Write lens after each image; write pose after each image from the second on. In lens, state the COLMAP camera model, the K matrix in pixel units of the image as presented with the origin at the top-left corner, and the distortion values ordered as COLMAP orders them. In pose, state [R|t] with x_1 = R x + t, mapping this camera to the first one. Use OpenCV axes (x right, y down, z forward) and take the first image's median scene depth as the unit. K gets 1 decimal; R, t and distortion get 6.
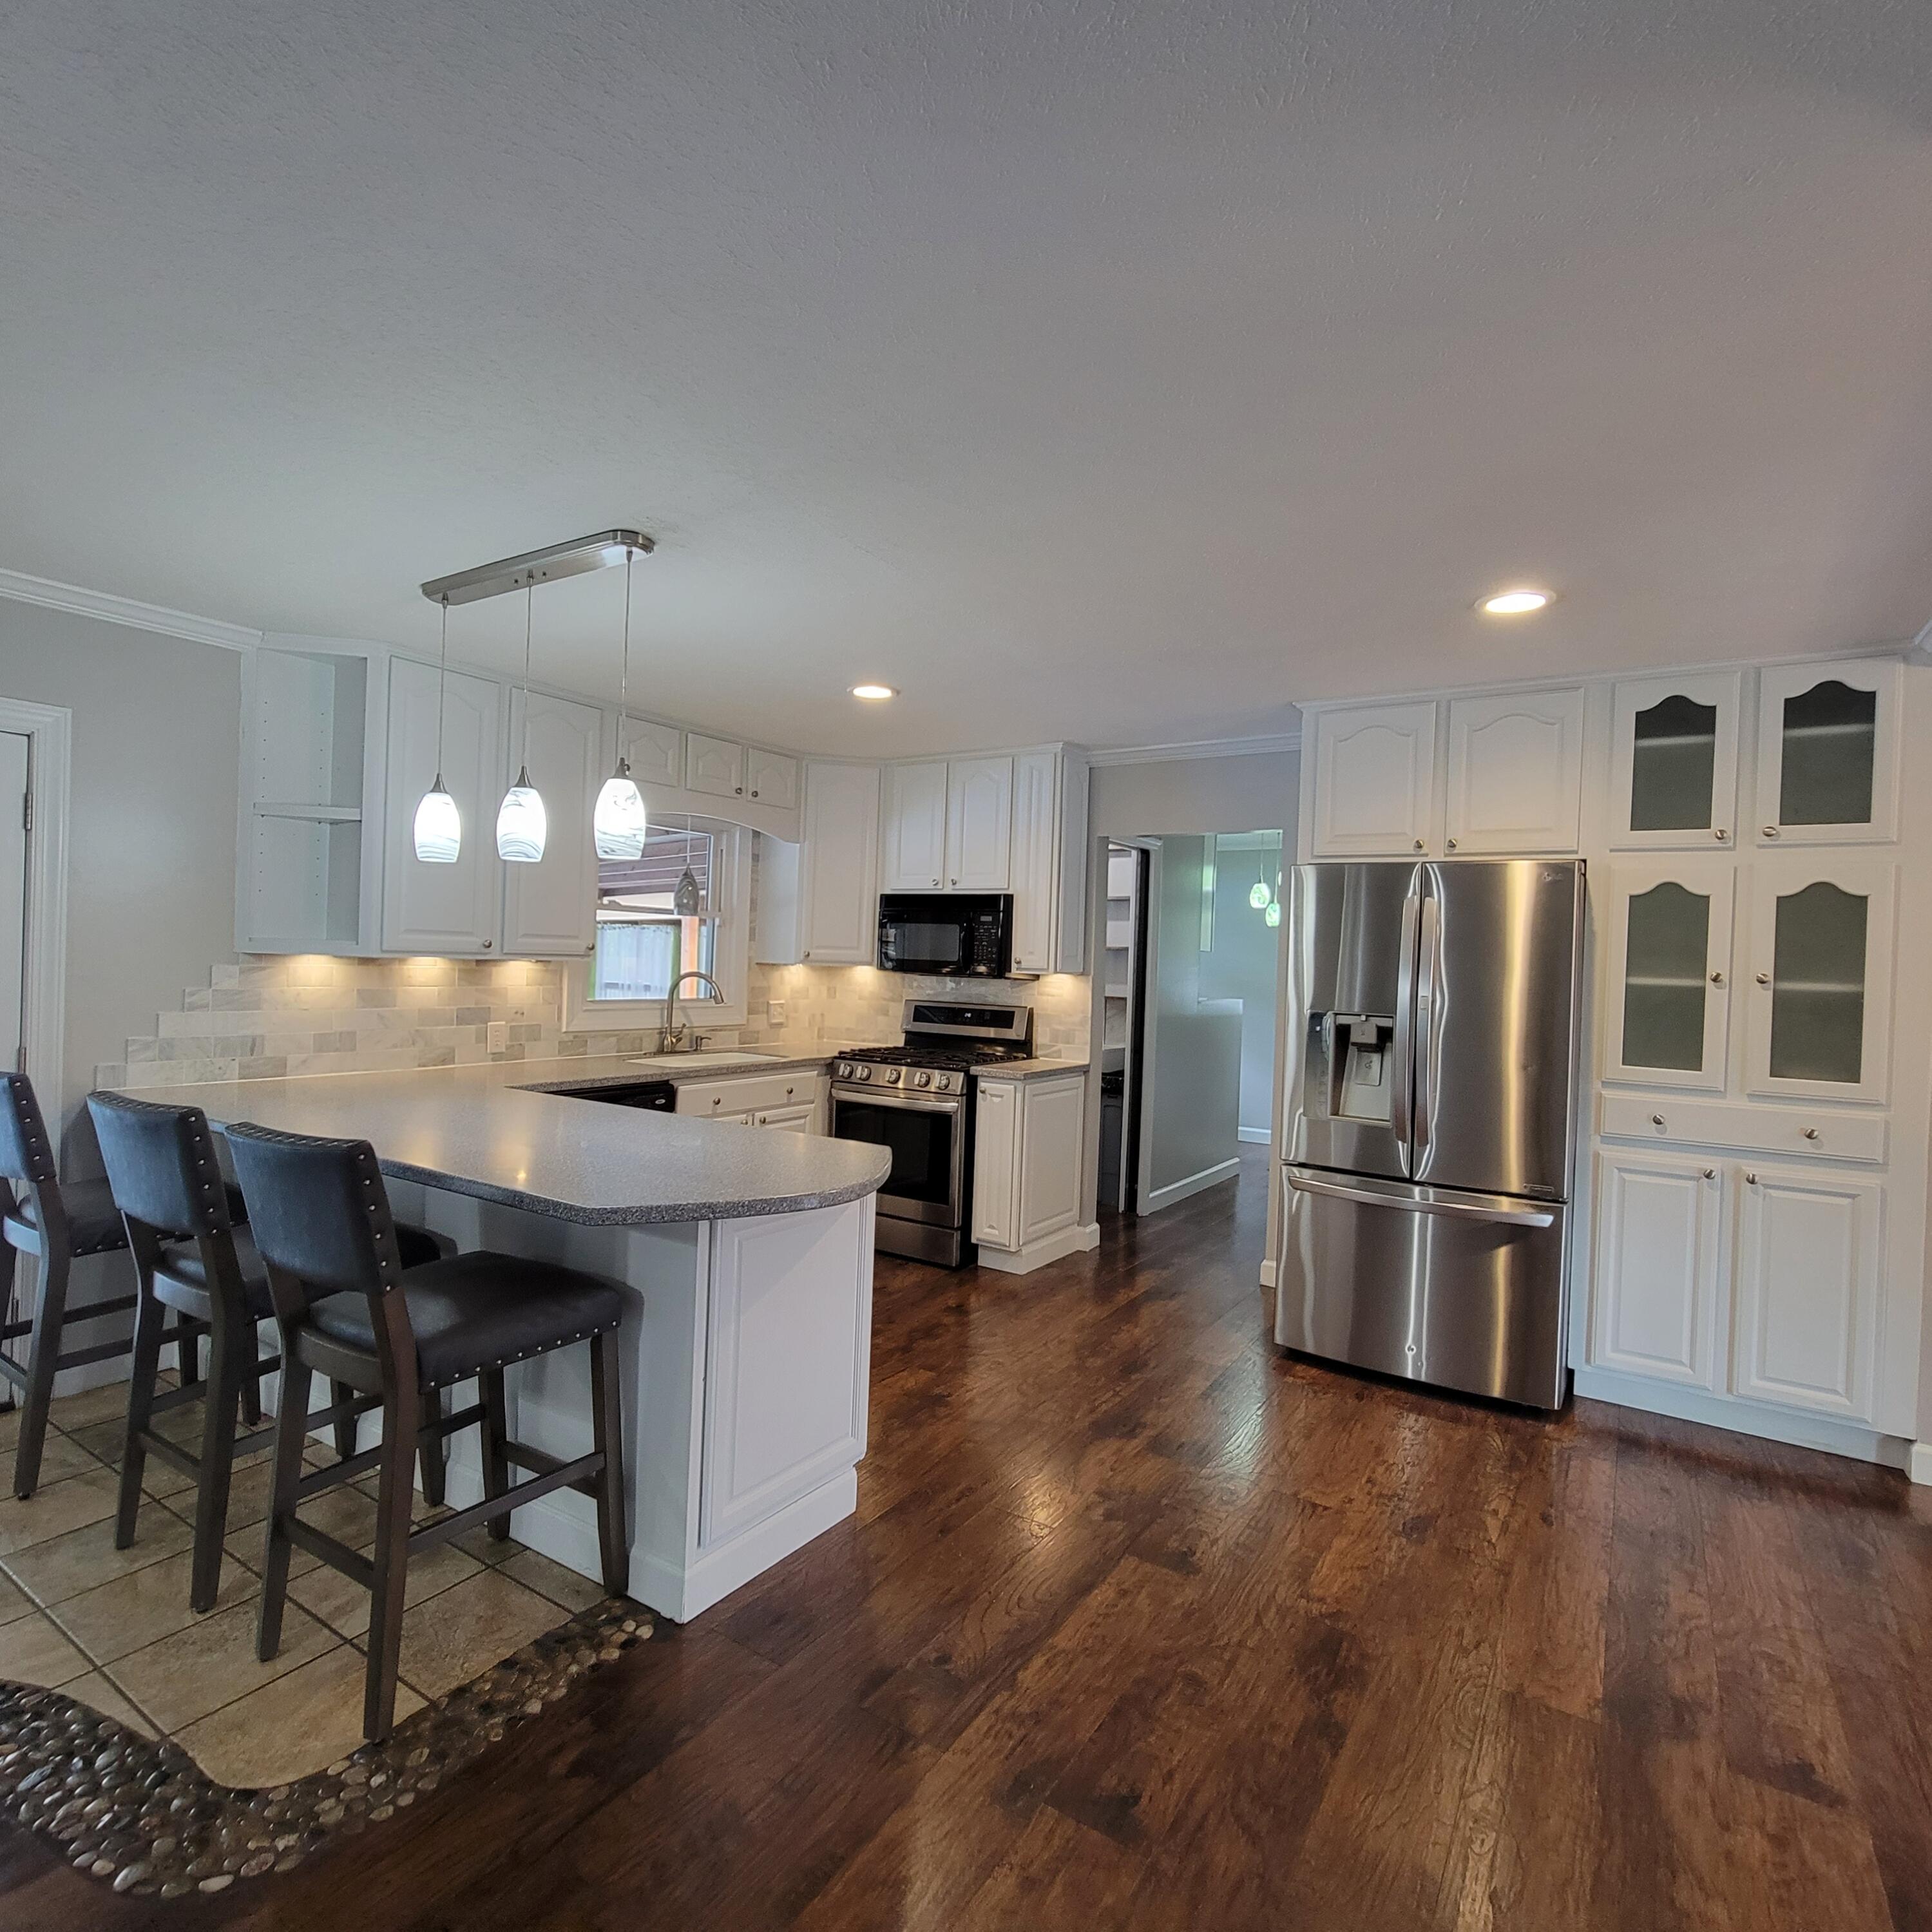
lens RADIAL K [[1044.0, 0, 971.9], [0, 1044.0, 970.1], [0, 0, 1]] dist [-0.003580, -0.000877]
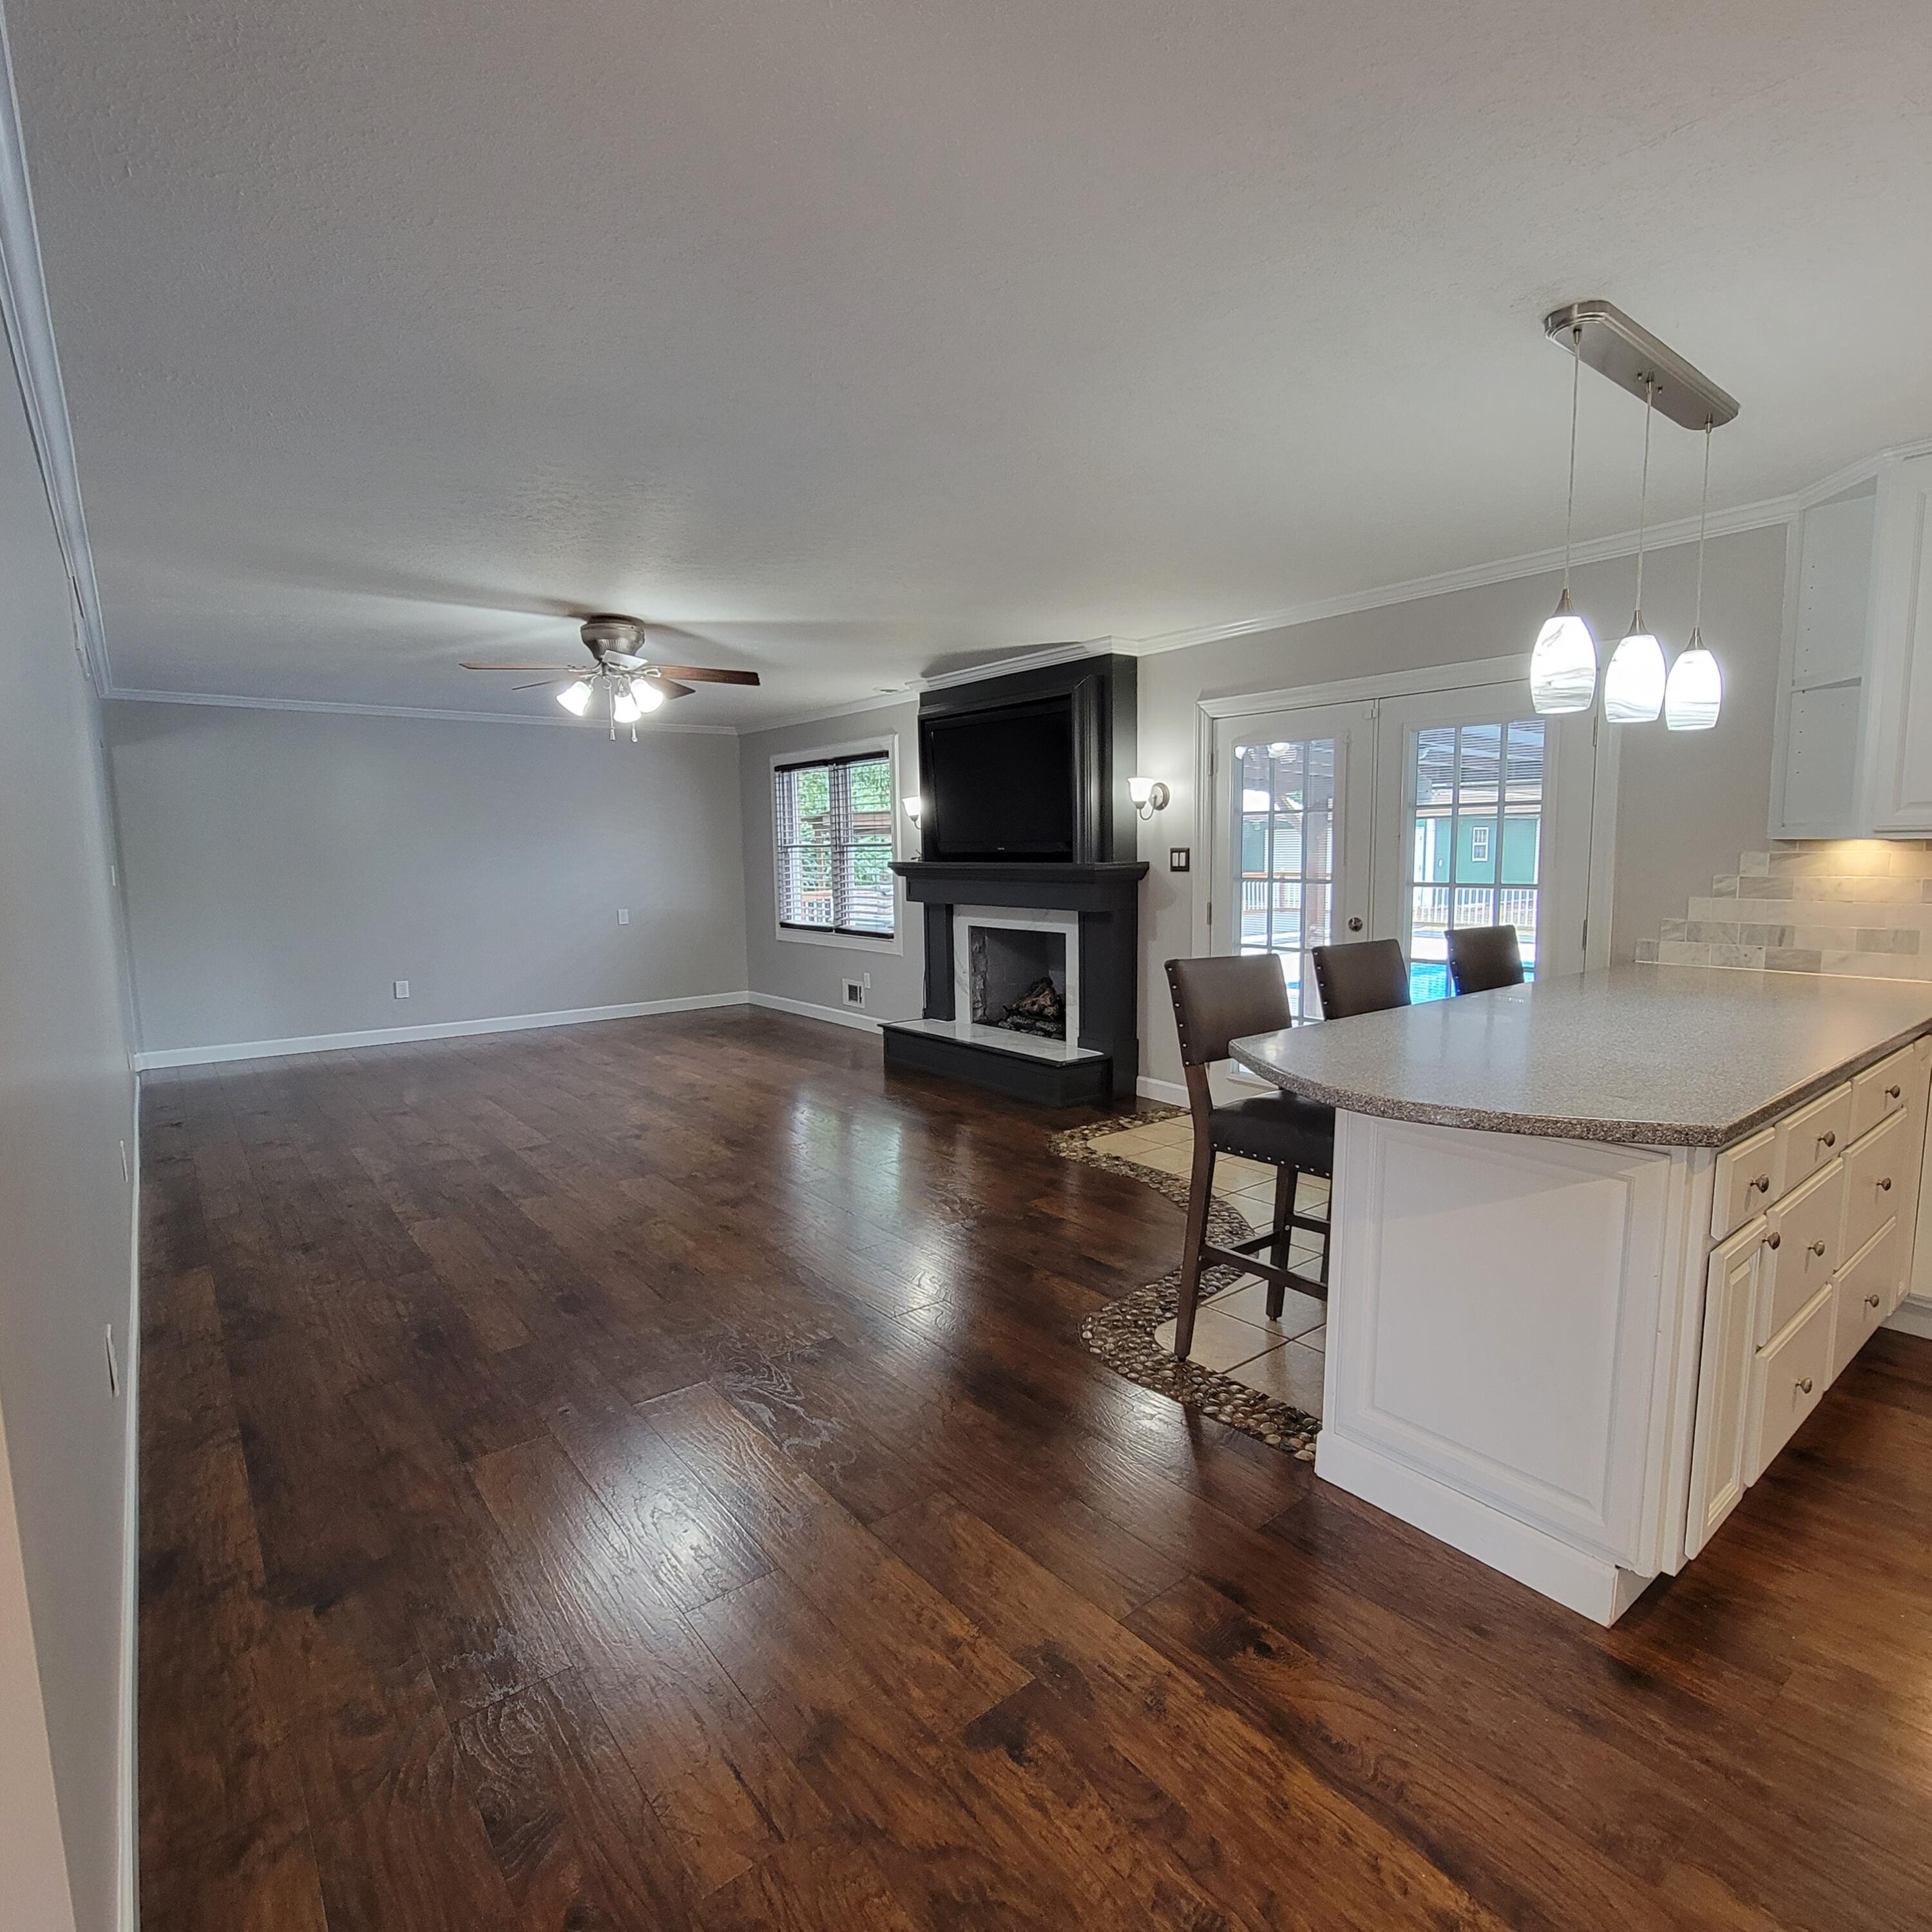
lens RADIAL K [[1044.0, 0, 971.9], [0, 1044.0, 970.1], [0, 0, 1]] dist [-0.003580, -0.000877]
pose [[-0.316368, 0.081993, -0.945086, 0.492155], [-0.005754, 0.996074, 0.088342, 0.024491], [0.948619, 0.033387, -0.314654, 0.629408]]
